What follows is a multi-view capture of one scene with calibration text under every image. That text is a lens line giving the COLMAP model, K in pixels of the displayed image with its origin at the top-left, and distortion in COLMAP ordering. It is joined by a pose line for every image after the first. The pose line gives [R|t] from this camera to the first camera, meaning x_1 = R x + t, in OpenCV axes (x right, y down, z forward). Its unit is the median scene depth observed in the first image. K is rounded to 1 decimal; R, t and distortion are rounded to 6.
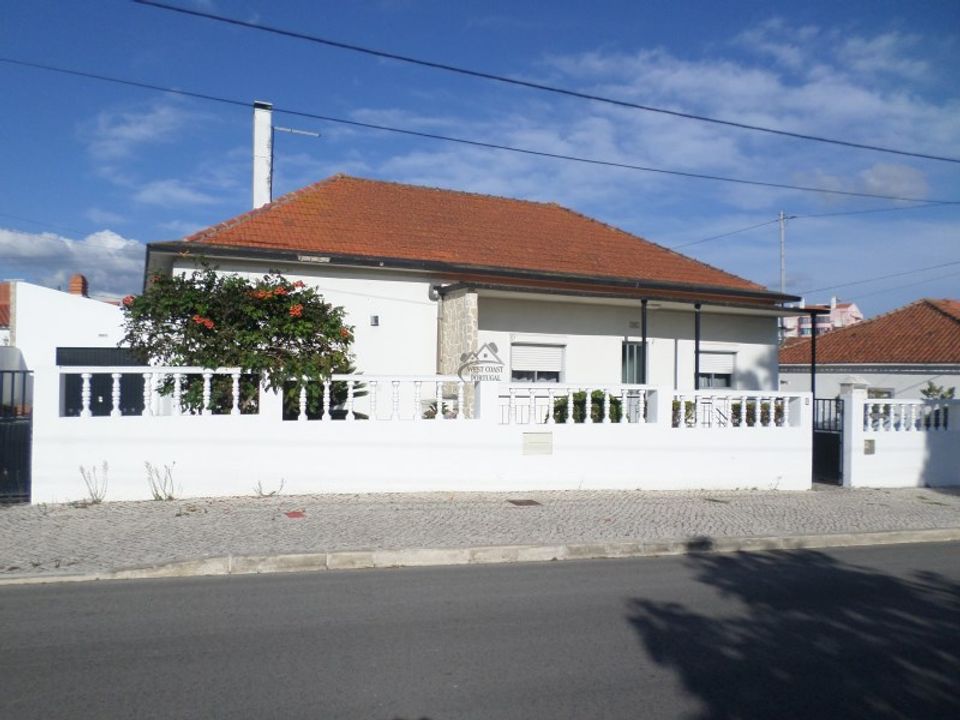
lens RADIAL K [[993.1, 0, 456.4], [0, 993.1, 286.4], [0, 0, 1]] dist [0.016706, -0.012072]
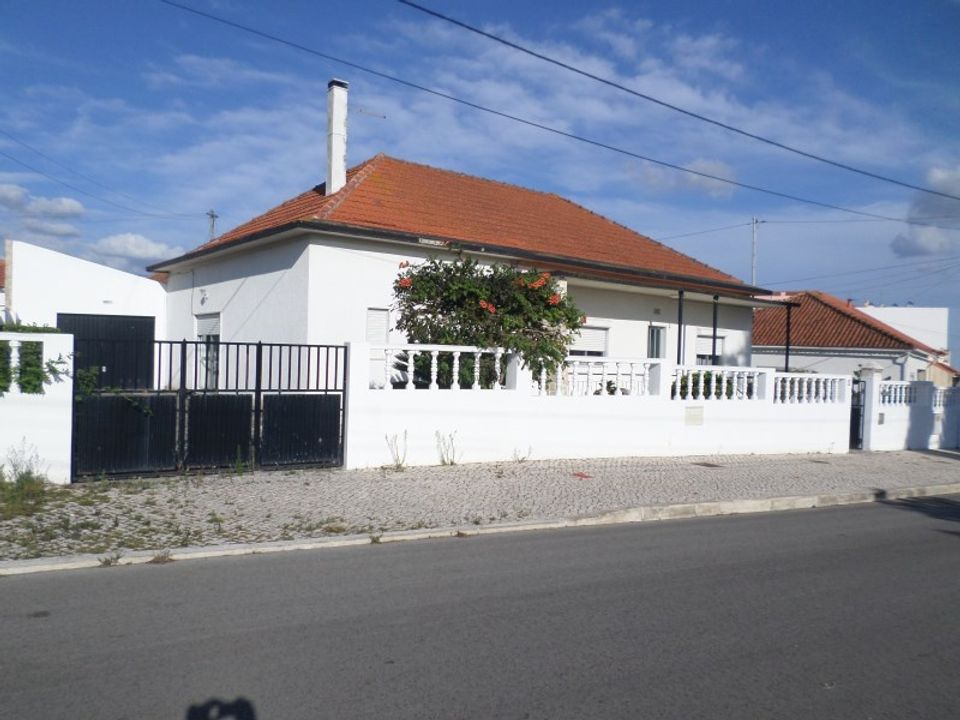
lens RADIAL K [[1008.0, 0, 480.0], [0, 1008.0, 360.0], [0, 0, 1]] dist [0.008775, -0.004663]
pose [[0.964255, 0.019108, 0.264288, -0.324297], [-0.047495, 0.993707, 0.101441, -0.013180], [-0.260686, -0.110367, 0.959094, -0.060070]]
